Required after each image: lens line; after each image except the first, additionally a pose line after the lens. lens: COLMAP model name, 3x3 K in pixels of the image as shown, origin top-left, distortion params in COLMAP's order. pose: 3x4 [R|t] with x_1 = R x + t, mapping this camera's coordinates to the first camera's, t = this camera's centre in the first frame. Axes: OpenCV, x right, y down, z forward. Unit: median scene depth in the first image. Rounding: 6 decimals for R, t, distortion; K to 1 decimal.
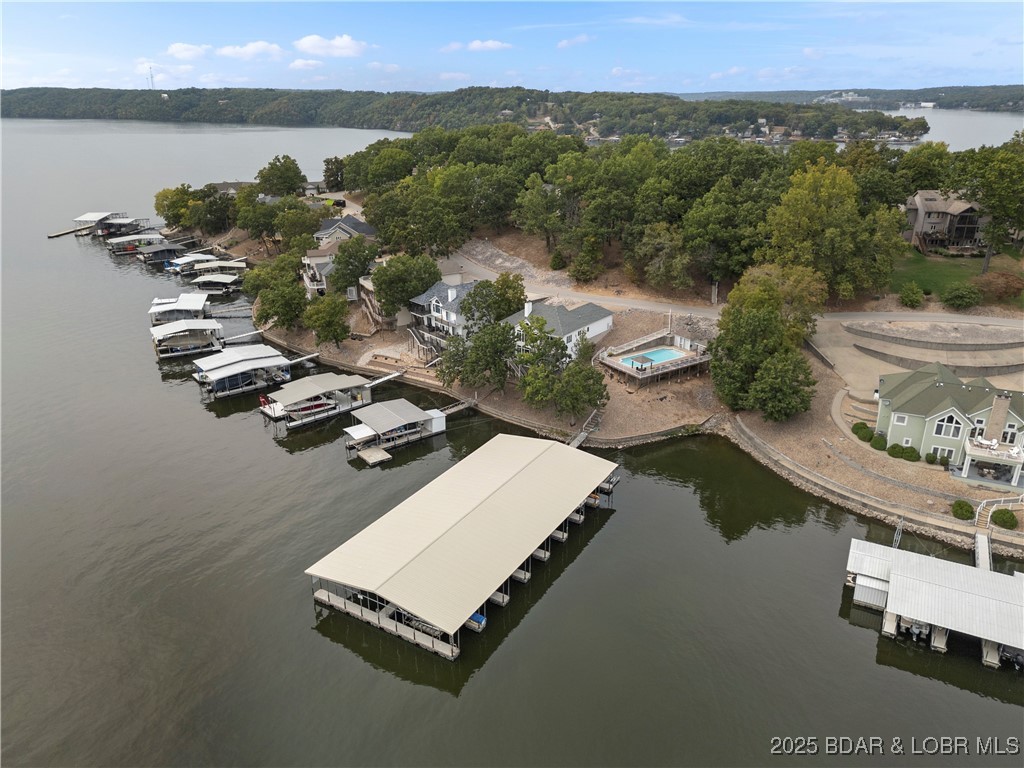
lens RADIAL K [[702.5, 0, 514.2], [0, 702.5, 379.2], [0, 0, 1]] dist [0.074723, -0.060981]
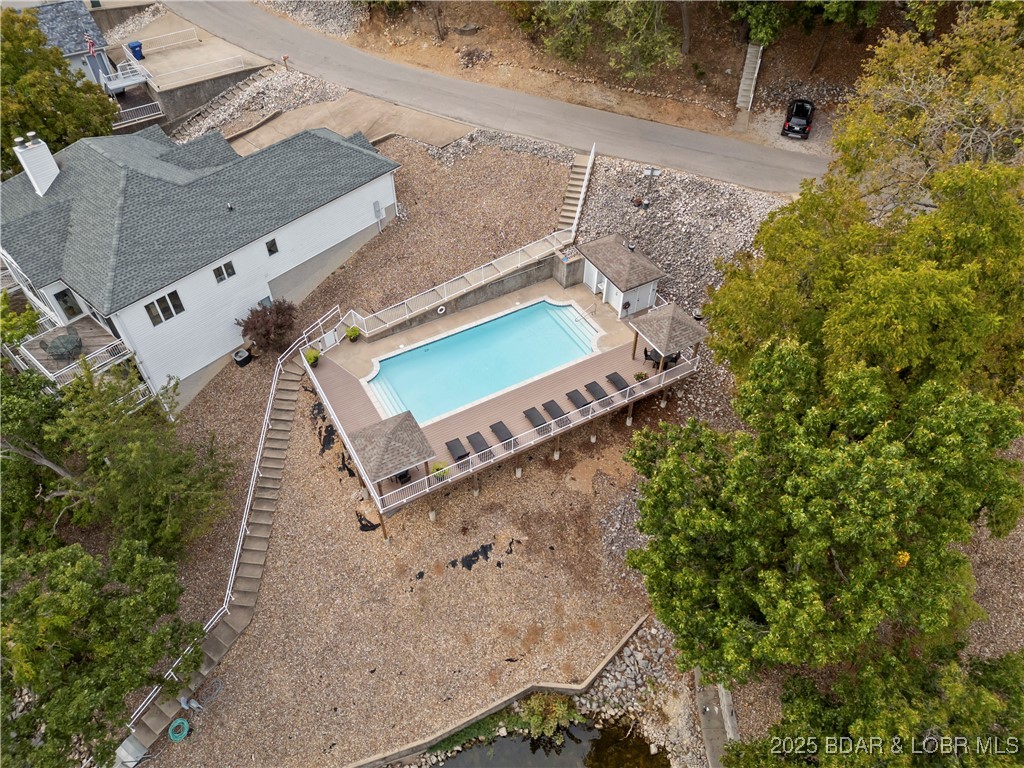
lens RADIAL K [[702.5, 0, 514.2], [0, 702.5, 379.2], [0, 0, 1]] dist [0.074723, -0.060981]
pose [[0.998461, 0.048875, -0.026222, 0.209777], [-0.033332, 0.906614, 0.420643, -0.144343], [0.044332, -0.419121, 0.906847, 0.701682]]
